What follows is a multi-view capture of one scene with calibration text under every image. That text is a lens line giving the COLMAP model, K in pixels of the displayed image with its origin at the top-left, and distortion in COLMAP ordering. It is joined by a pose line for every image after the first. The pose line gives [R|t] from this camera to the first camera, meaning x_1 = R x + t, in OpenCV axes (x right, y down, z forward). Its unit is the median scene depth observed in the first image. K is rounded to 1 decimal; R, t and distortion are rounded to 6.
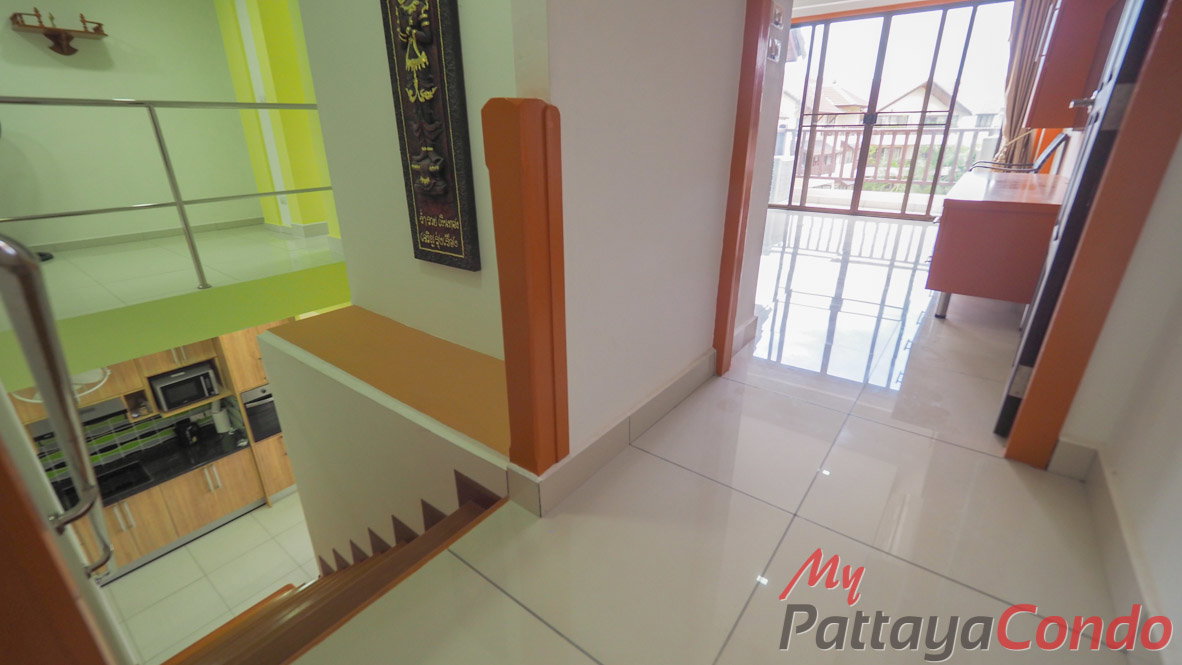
lens RADIAL K [[503.2, 0, 580.1], [0, 503.2, 328.8], [0, 0, 1]] dist [-0.001697, 0.000229]
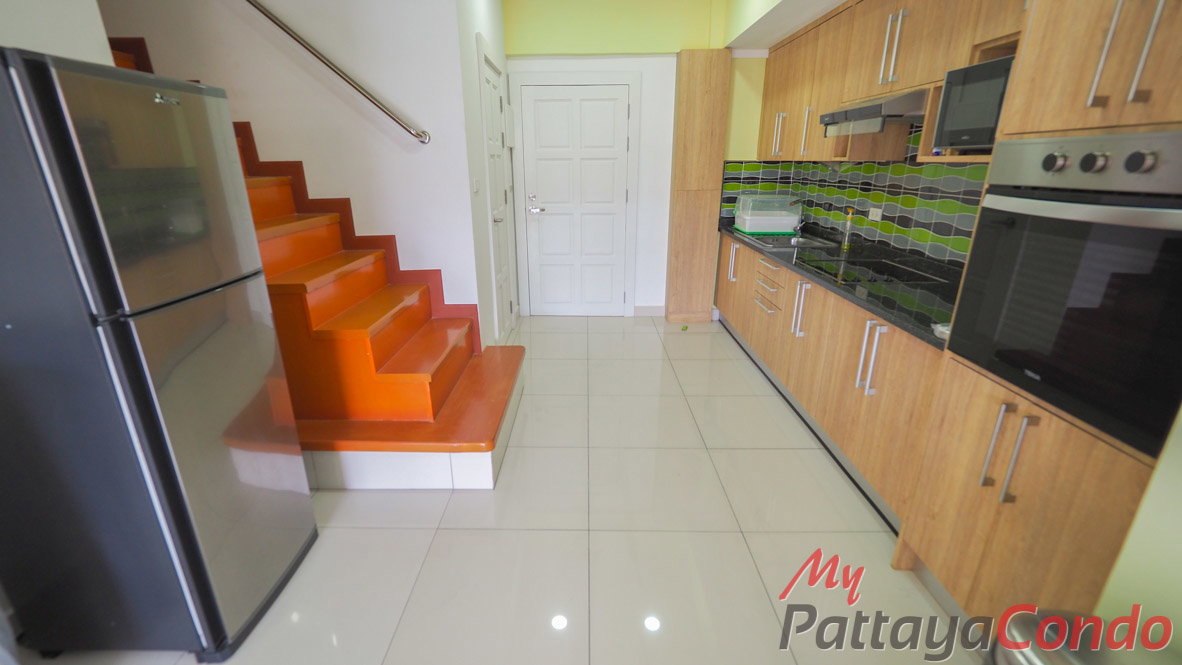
lens RADIAL K [[503.2, 0, 580.1], [0, 503.2, 328.8], [0, 0, 1]] dist [-0.001697, 0.000229]
pose [[-0.792808, 0.203200, -0.574599, -0.882029], [-0.215957, 0.787954, 0.576620, 0.270829], [0.569927, 0.581238, -0.580814, 2.874030]]
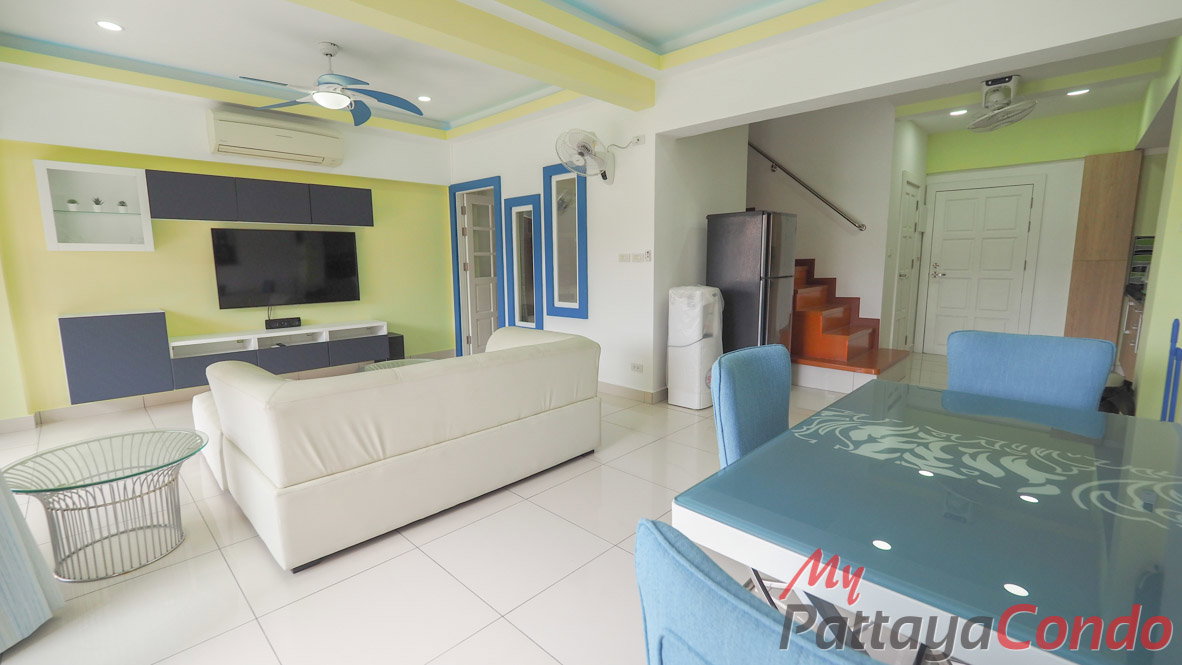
lens RADIAL K [[503.2, 0, 580.1], [0, 503.2, 328.8], [0, 0, 1]] dist [-0.001697, 0.000229]
pose [[-0.994888, 0.003189, 0.100937, -0.222174], [0.053134, 0.866503, 0.496336, -0.191195], [-0.085879, 0.499162, -0.862243, 4.215280]]
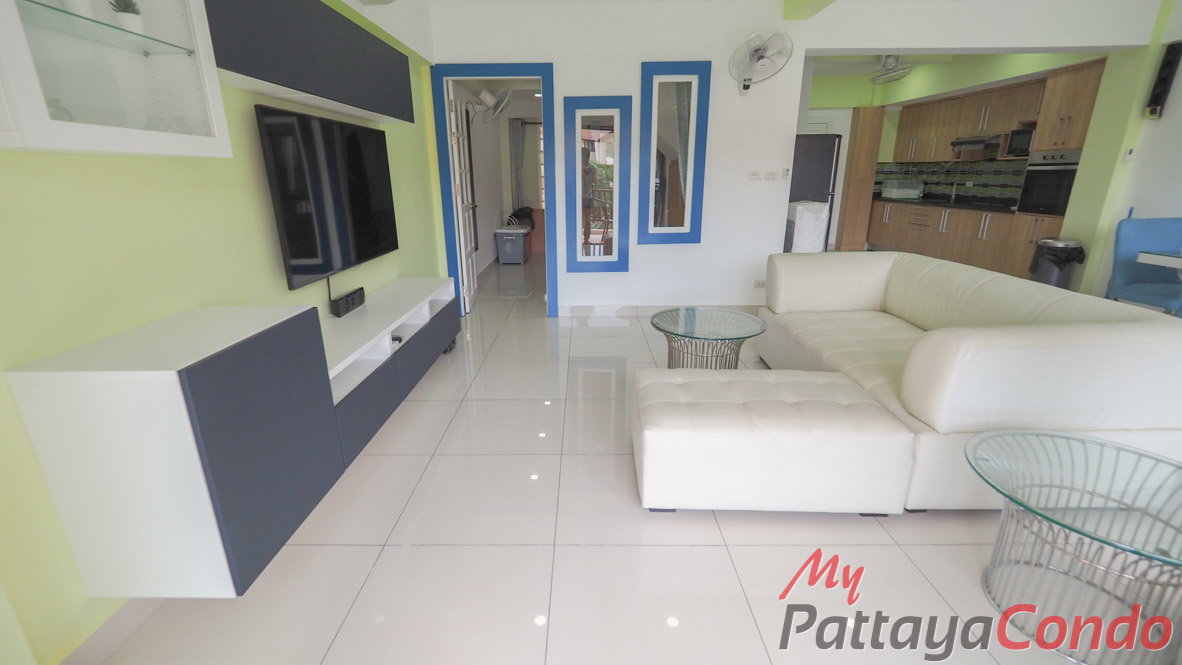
lens RADIAL K [[502.2, 0, 581.9], [0, 502.2, 333.1], [0, 0, 1]] dist [-0.010651, -0.000176]
pose [[-0.789428, 0.201497, -0.579829, 1.808395], [-0.211495, 0.797470, 0.565076, 0.121008], [0.576258, 0.568718, -0.586930, 3.368038]]
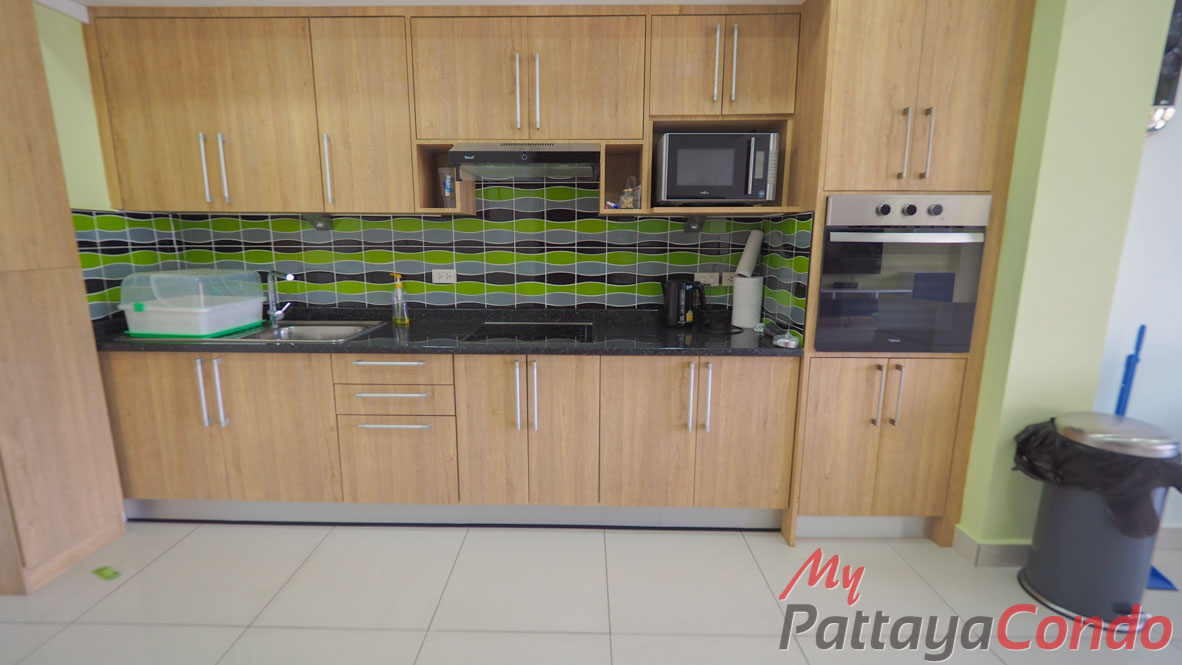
lens RADIAL K [[503.2, 0, 580.1], [0, 503.2, 328.8], [0, 0, 1]] dist [-0.001697, 0.000229]
pose [[0.608919, 0.150541, -0.778816, -1.289784], [-0.300993, 0.952247, -0.051268, 0.777748], [0.733907, 0.265637, 0.625153, 1.768166]]
